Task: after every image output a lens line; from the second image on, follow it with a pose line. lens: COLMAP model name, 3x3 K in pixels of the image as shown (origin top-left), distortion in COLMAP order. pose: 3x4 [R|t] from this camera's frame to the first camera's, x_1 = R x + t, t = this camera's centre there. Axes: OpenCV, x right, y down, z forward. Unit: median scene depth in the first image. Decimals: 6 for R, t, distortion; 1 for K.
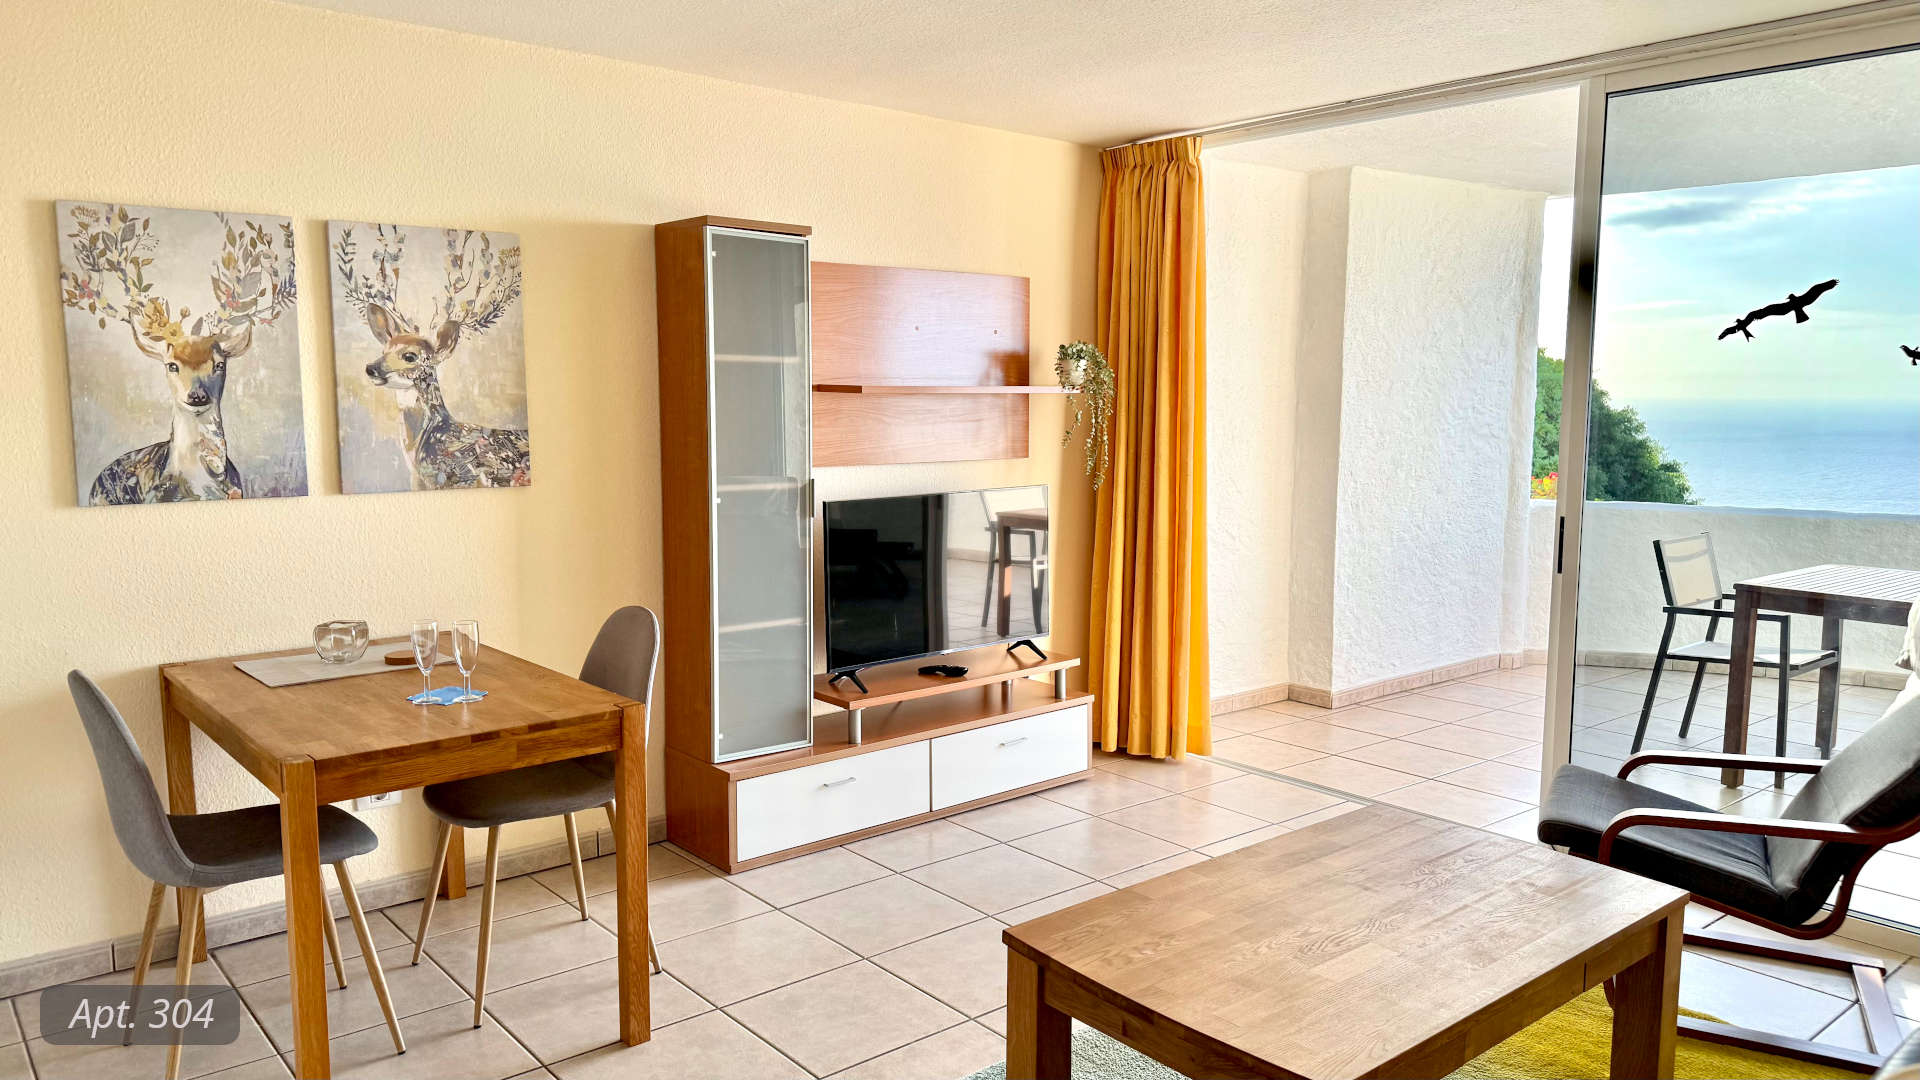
lens RADIAL K [[1367.4, 0, 960.5], [0, 1367.4, 526.9], [0, 0, 1]] dist [0.025046, -0.034439]
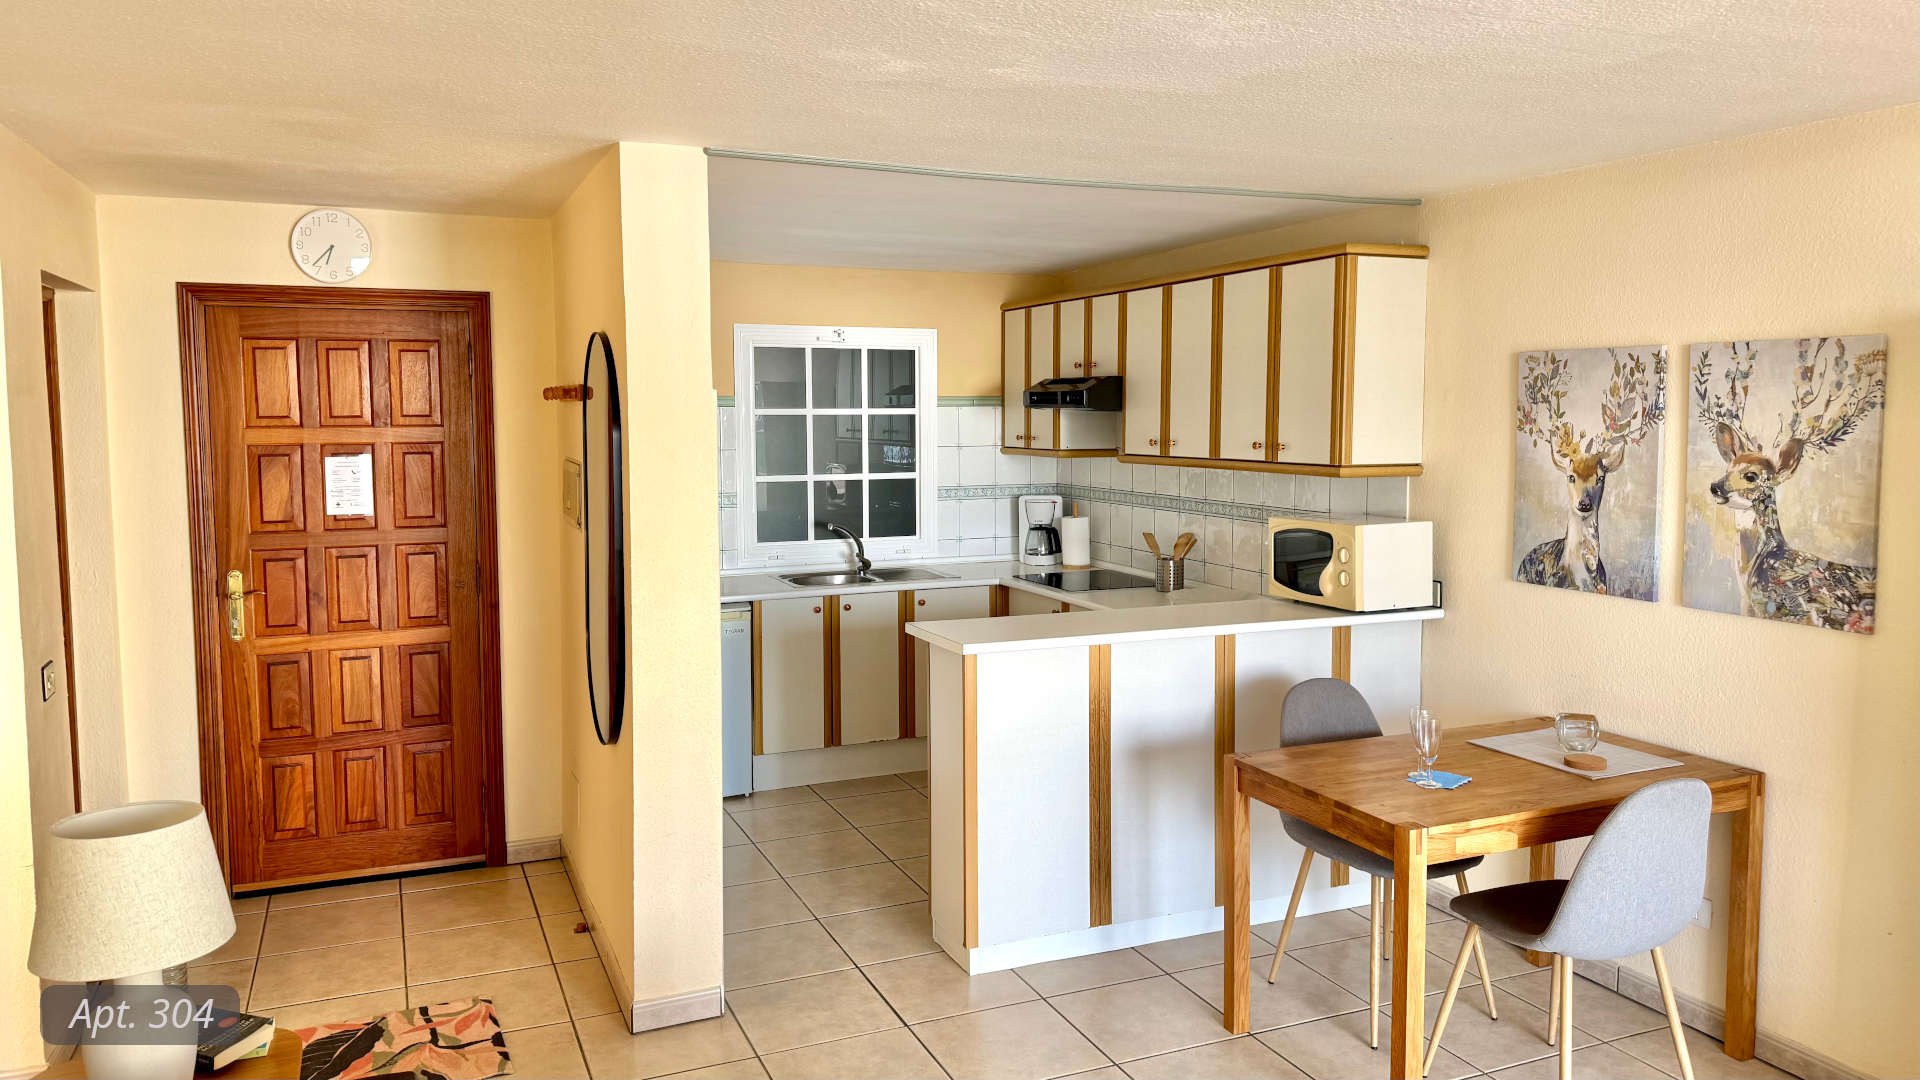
lens RADIAL K [[1367.4, 0, 975.6], [0, 1367.4, 492.8], [0, 0, 1]] dist [0.025046, -0.034439]
pose [[-0.283467, 0.060484, -0.957073, 0.659713], [-0.097631, 0.991003, 0.091545, -0.145555], [0.953999, 0.119390, -0.275011, 0.738519]]
